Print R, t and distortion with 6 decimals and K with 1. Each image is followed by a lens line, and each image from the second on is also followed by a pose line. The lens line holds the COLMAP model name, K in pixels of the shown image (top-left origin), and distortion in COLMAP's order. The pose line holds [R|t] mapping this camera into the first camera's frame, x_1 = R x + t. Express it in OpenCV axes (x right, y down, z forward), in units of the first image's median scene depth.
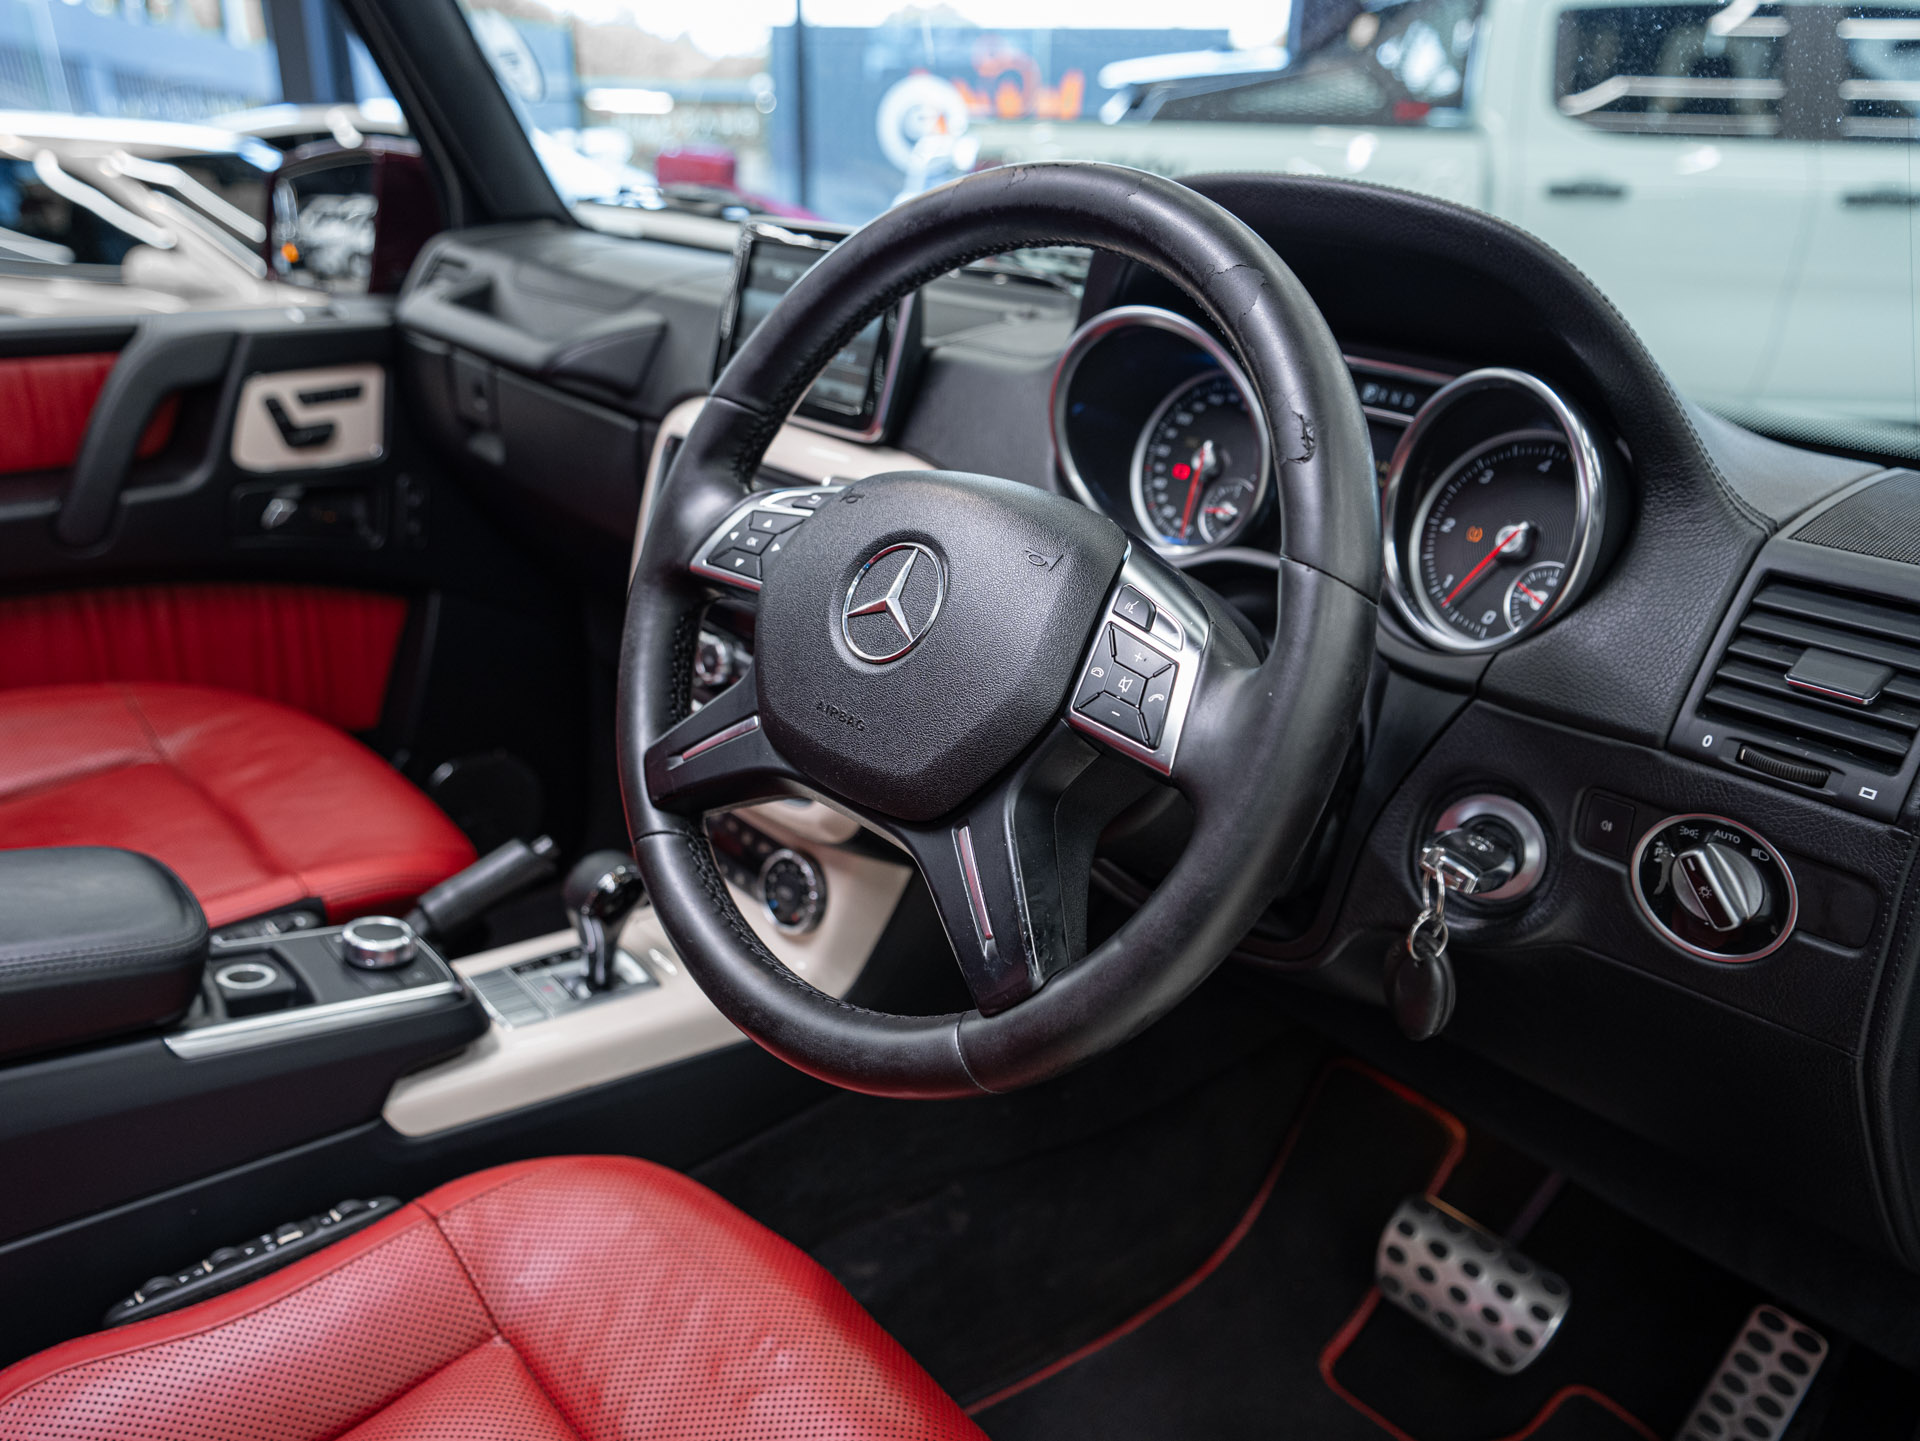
lens RADIAL K [[1461.9, 0, 962.8], [0, 1461.9, 735.3], [0, 0, 1]] dist [-0.006297, 0.032597]
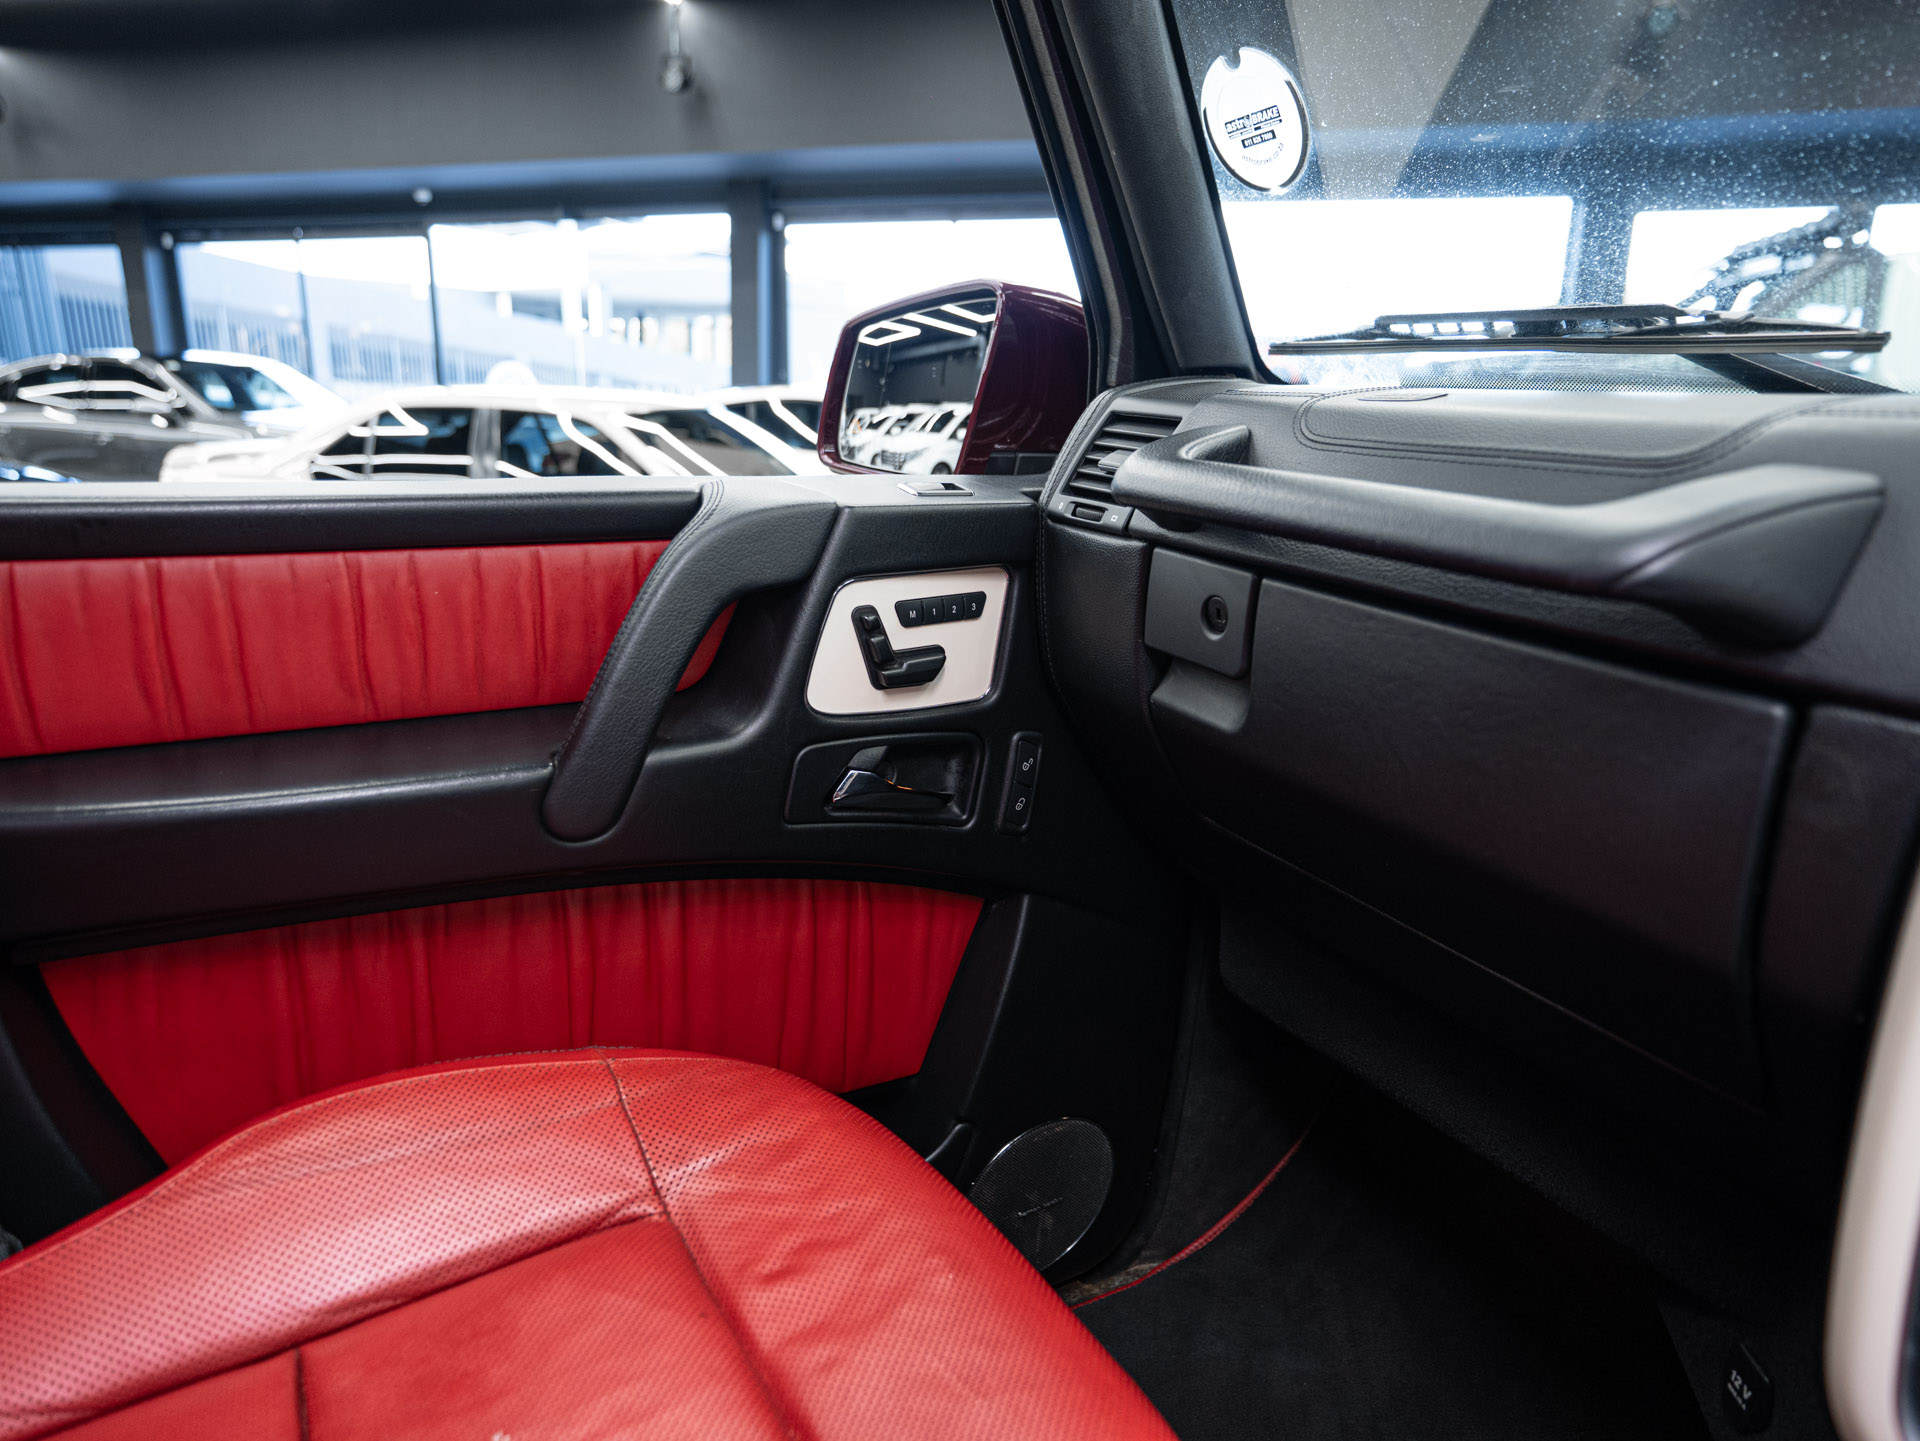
lens RADIAL K [[1206.2, 0, 939.3], [0, 1206.2, 719.4], [0, 0, 1]] dist [-0.027222, 0.004751]
pose [[0.973136, 0.051373, -0.224425, -0.431217], [-0.082155, 0.988098, -0.130048, -0.157349], [0.215073, 0.144992, 0.965775, 0.674280]]
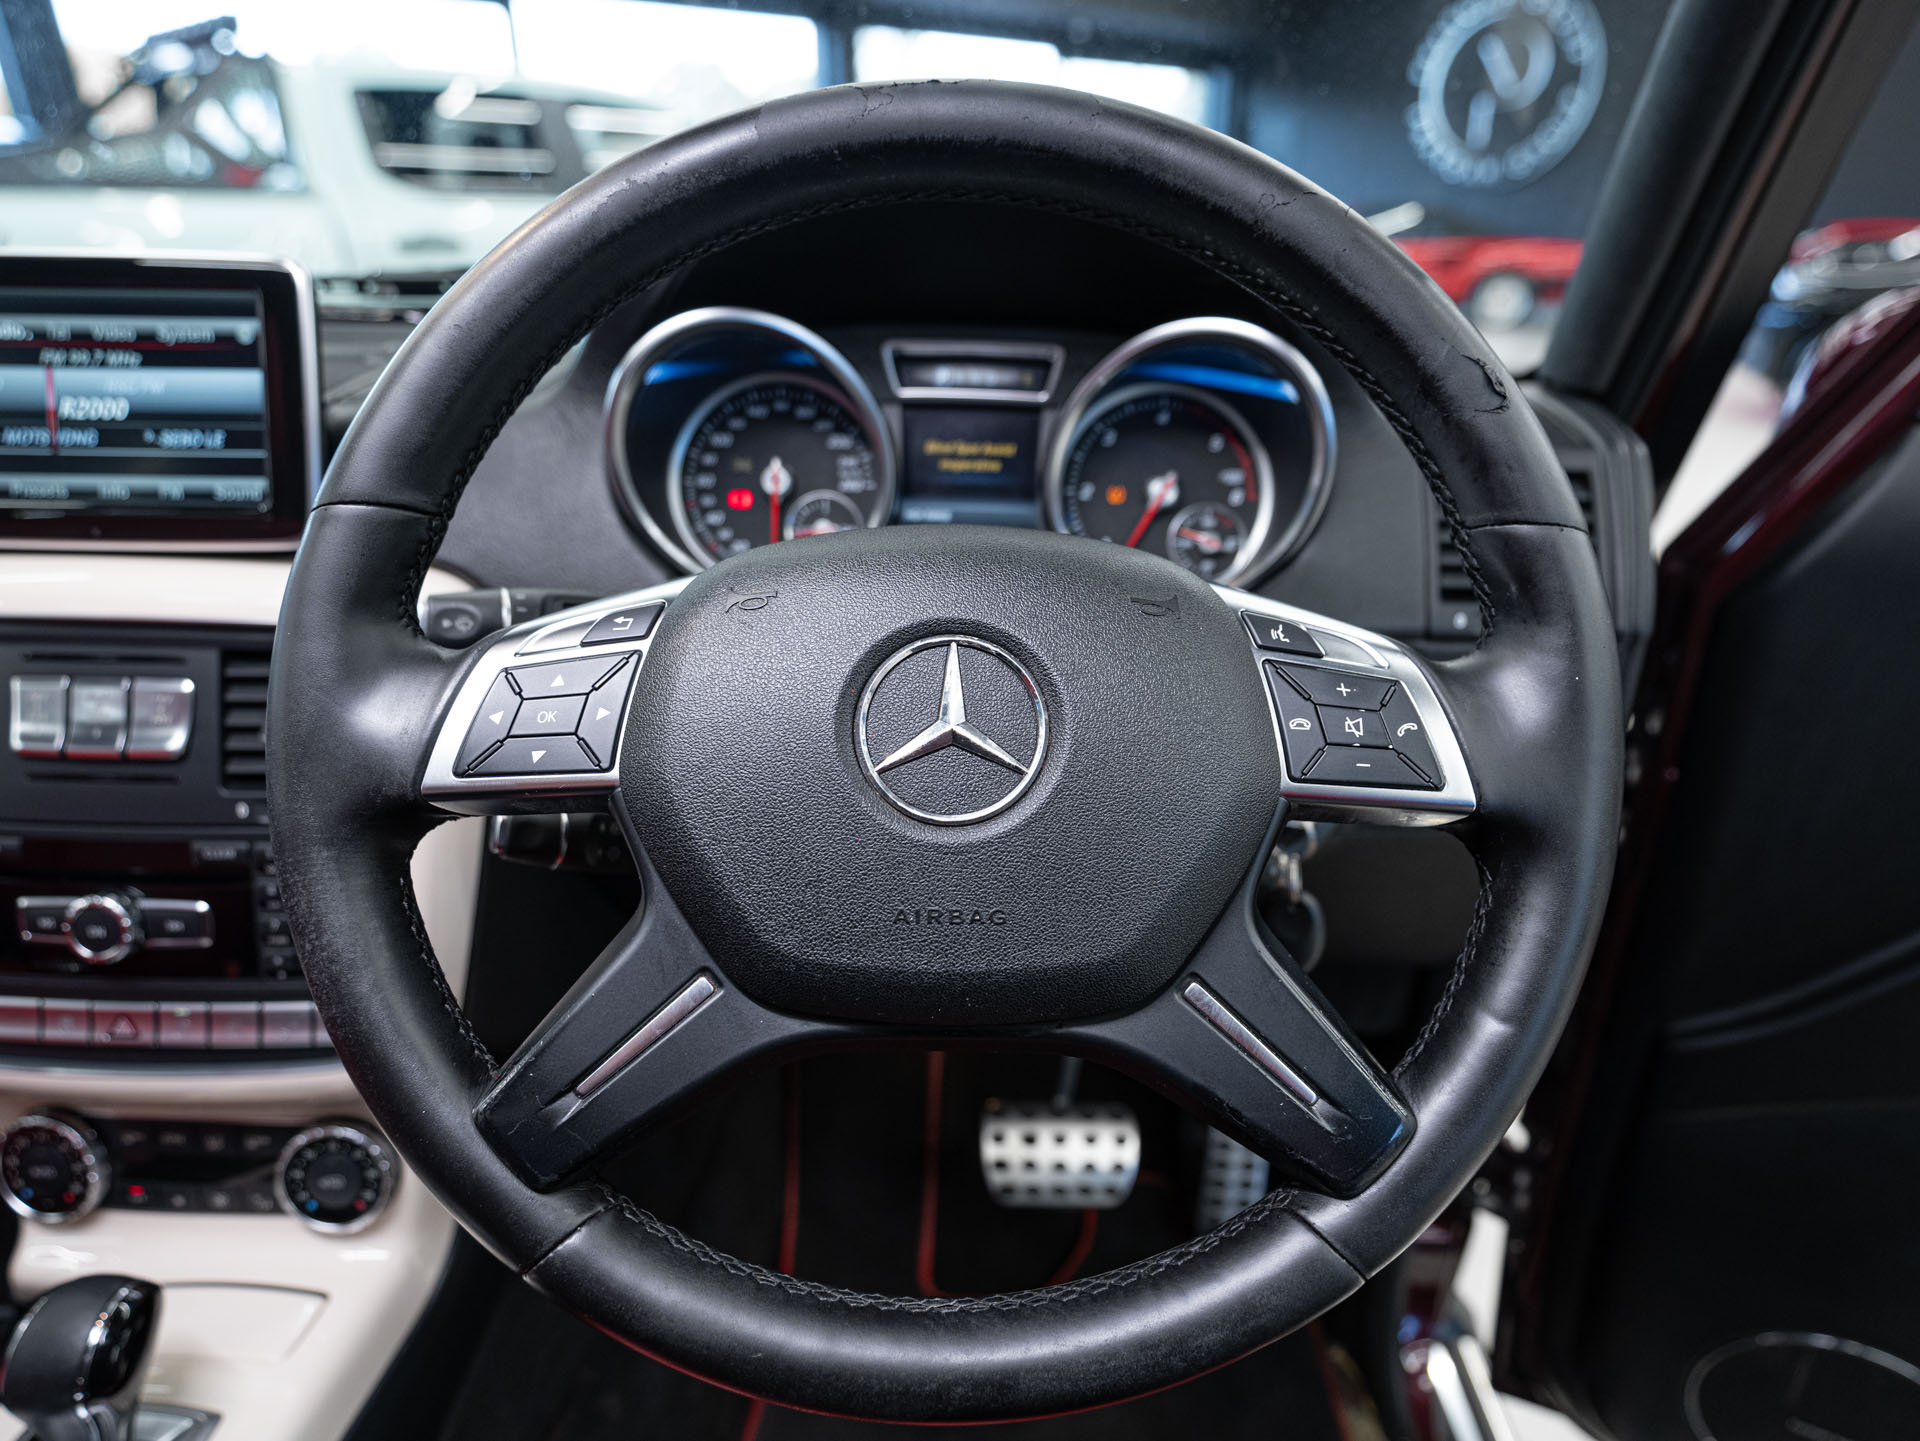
lens RADIAL K [[1206.2, 0, 952.4], [0, 1206.2, 714.6], [0, 0, 1]] dist [-0.027222, 0.004751]
pose [[0.678324, -0.305499, 0.668241, -0.247514], [0.297254, 0.945816, 0.130658, -0.101017], [-0.671949, 0.110009, 0.732381, 0.354165]]
